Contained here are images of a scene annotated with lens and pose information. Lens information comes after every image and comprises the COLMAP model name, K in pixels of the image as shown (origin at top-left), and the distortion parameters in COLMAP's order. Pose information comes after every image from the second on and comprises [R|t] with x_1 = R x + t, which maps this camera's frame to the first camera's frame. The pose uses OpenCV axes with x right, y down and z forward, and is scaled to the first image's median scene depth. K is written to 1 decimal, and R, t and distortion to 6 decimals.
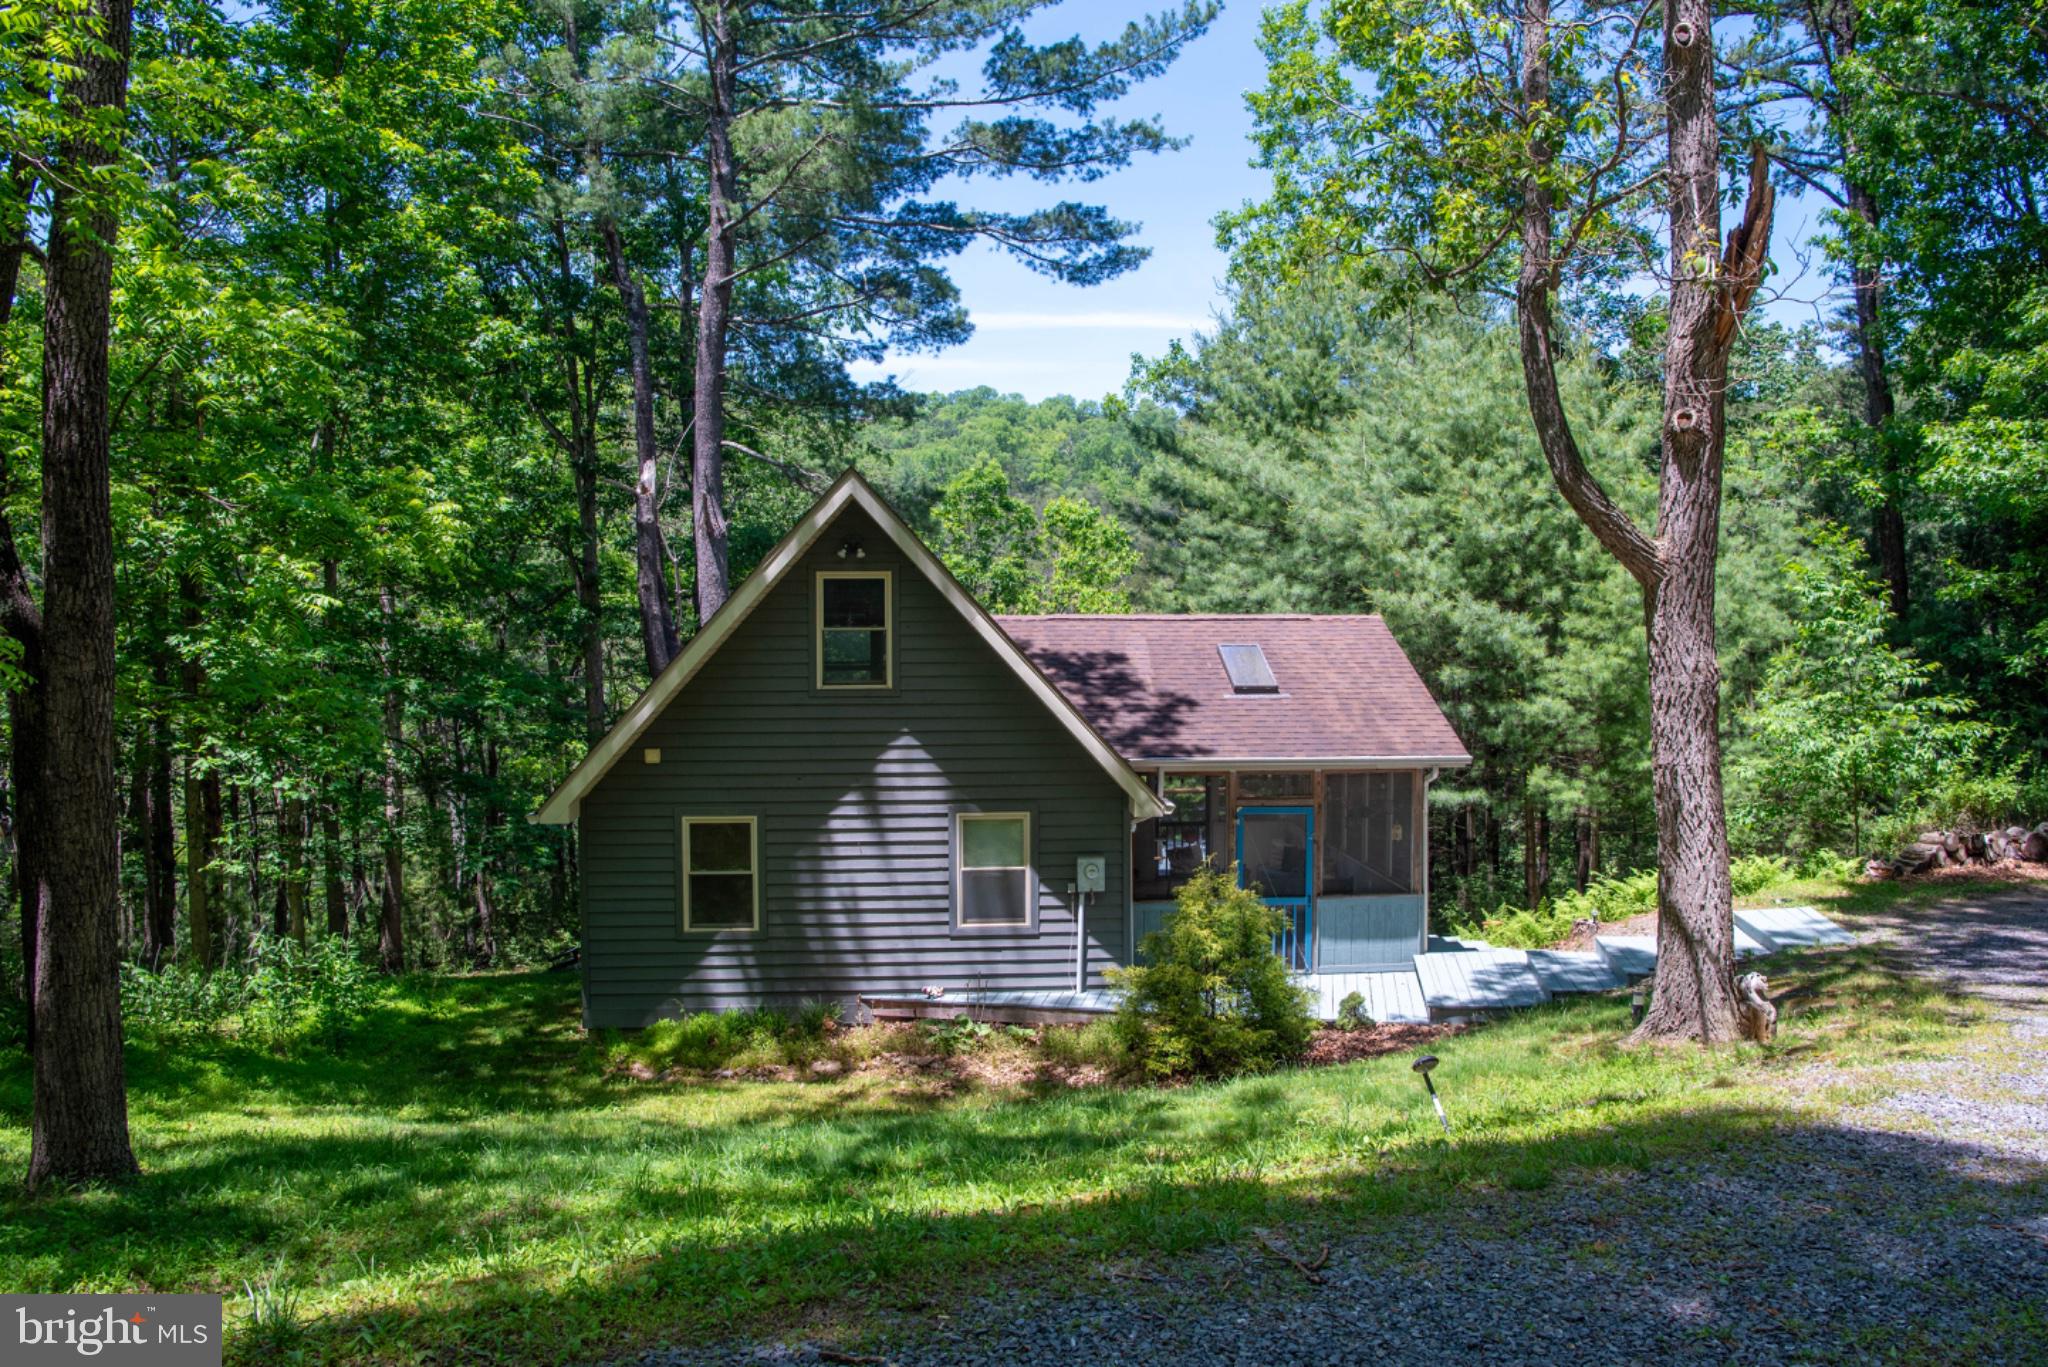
lens RADIAL K [[1482.9, 0, 1039.4], [0, 1482.9, 678.8], [0, 0, 1]] dist [-0.069345, 0.013320]
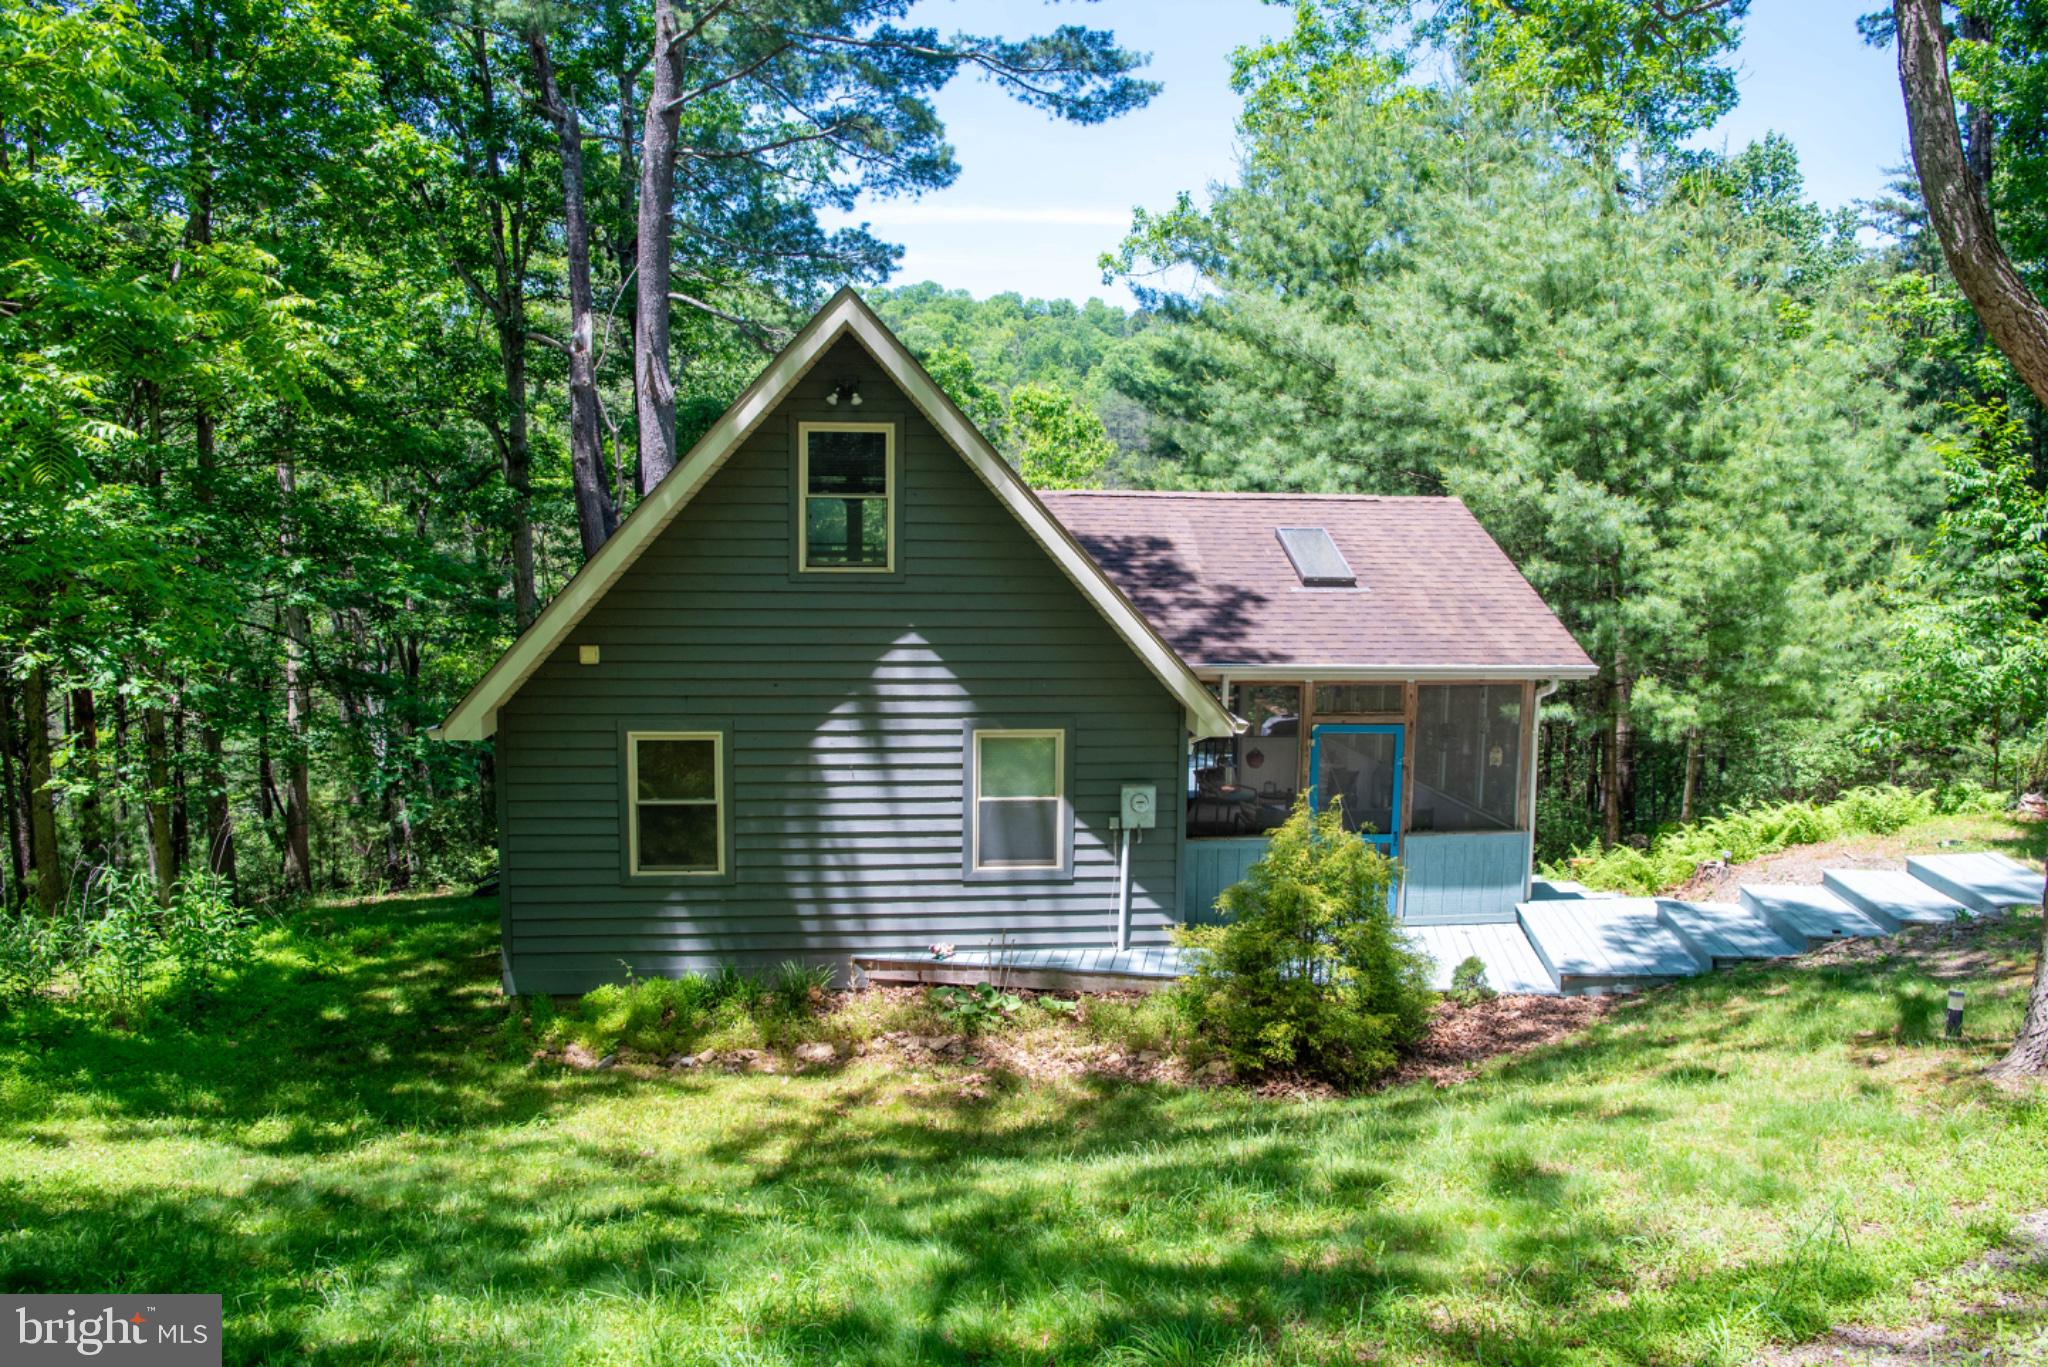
lens RADIAL K [[1482.9, 0, 1039.4], [0, 1482.9, 678.8], [0, 0, 1]] dist [-0.069345, 0.013320]
pose [[0.999140, 0.010047, 0.040232, -0.042858], [-0.012649, 0.997808, 0.064954, 0.008707], [-0.039491, -0.065407, 0.997077, 0.163324]]
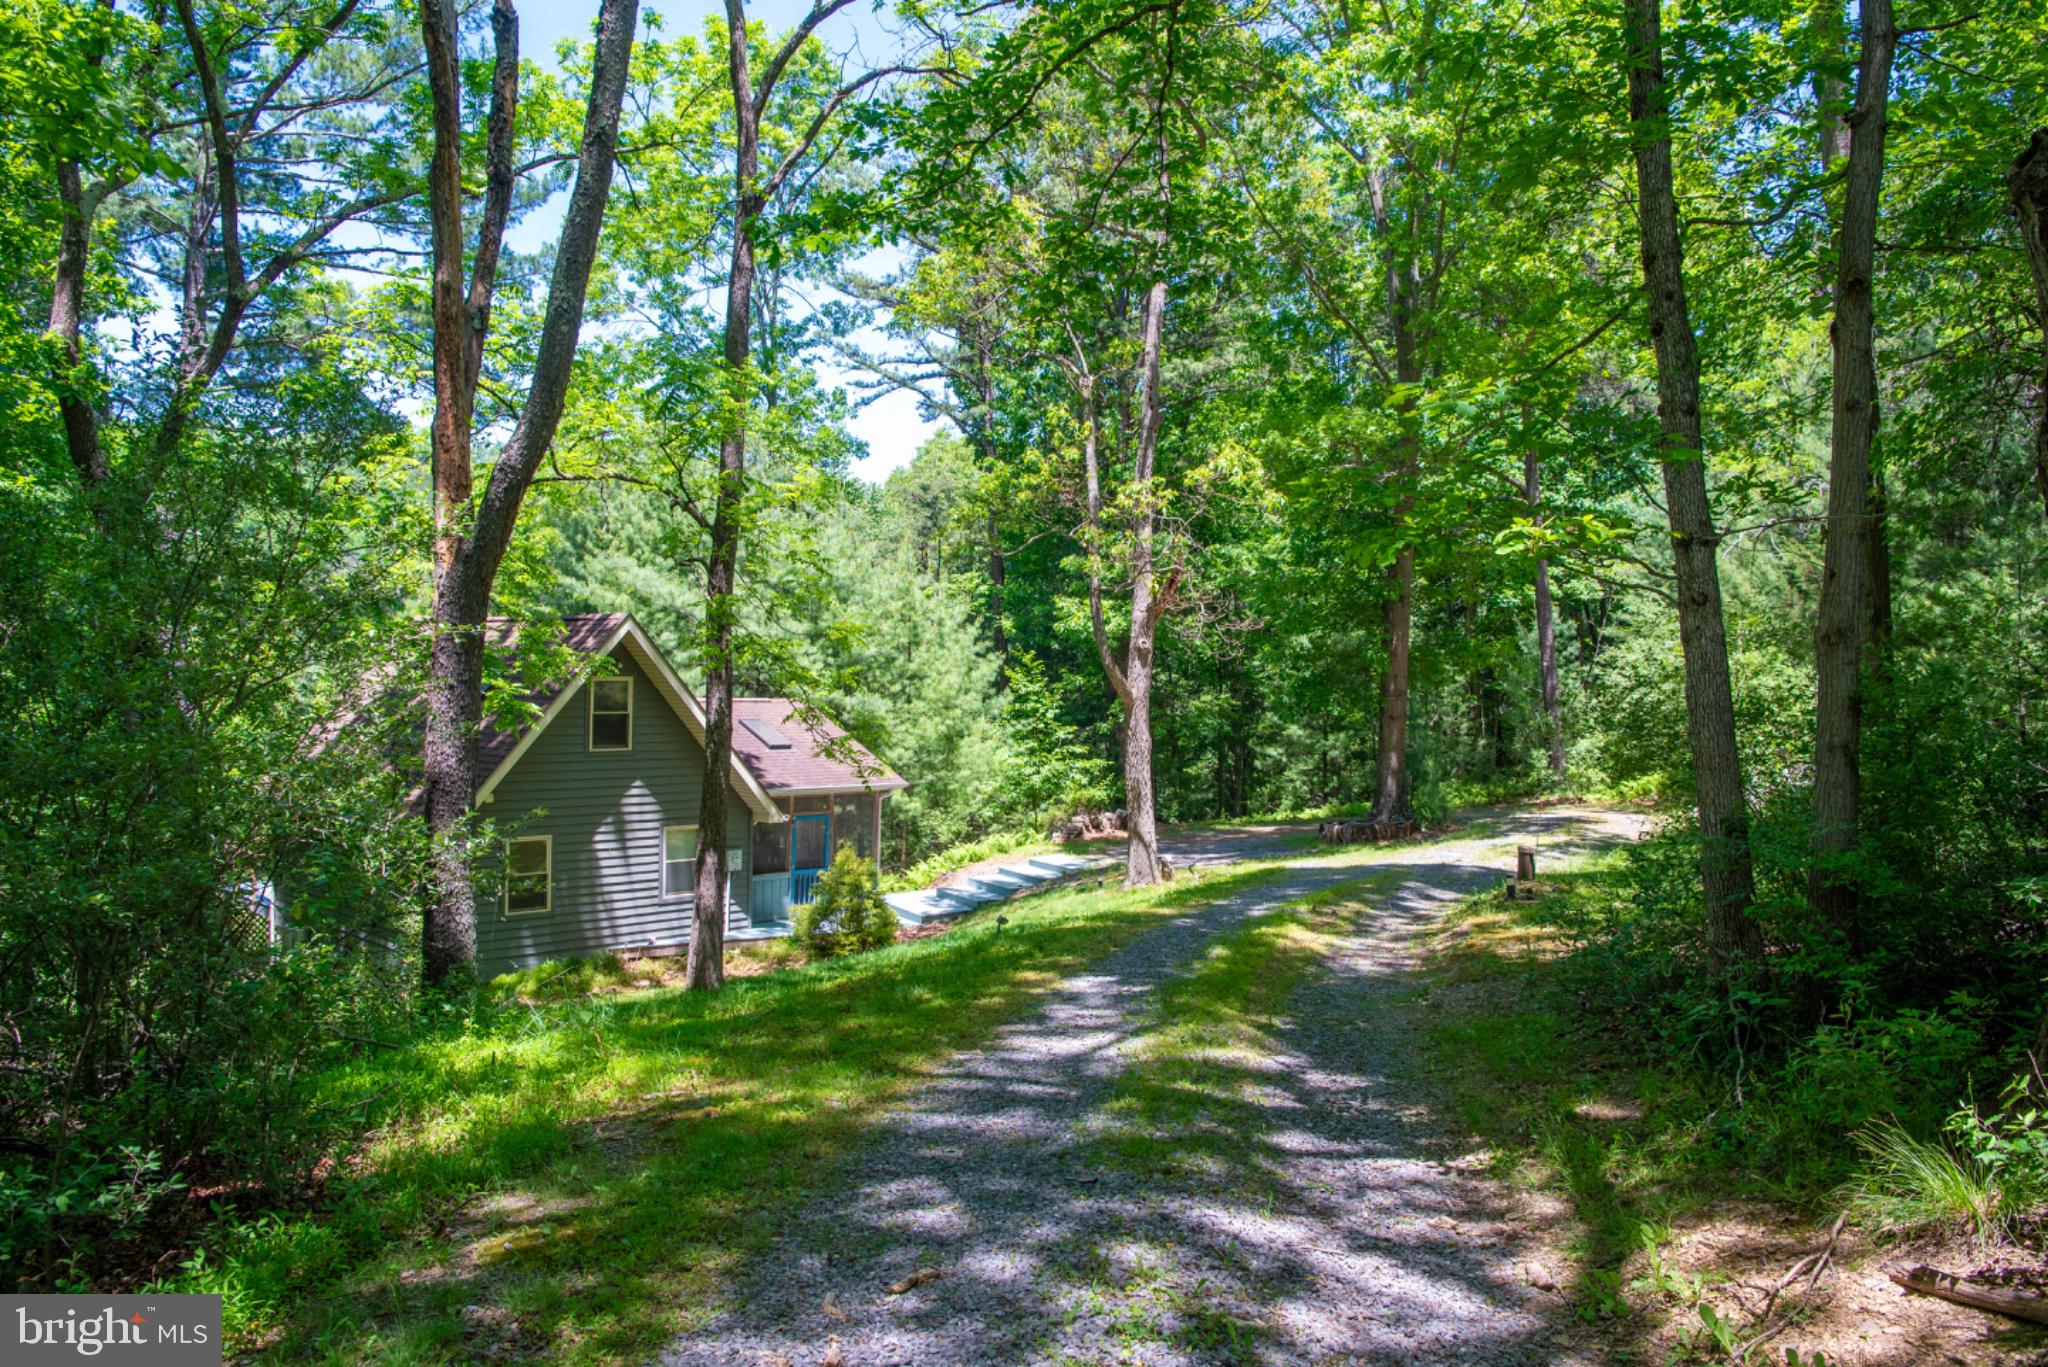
lens RADIAL K [[1482.9, 0, 1039.4], [0, 1482.9, 678.8], [0, 0, 1]] dist [-0.069345, 0.013320]
pose [[0.741580, 0.014567, 0.670706, -0.674948], [0.005097, 0.999613, -0.027347, -0.020034], [-0.670845, 0.023699, 0.741219, -0.379829]]
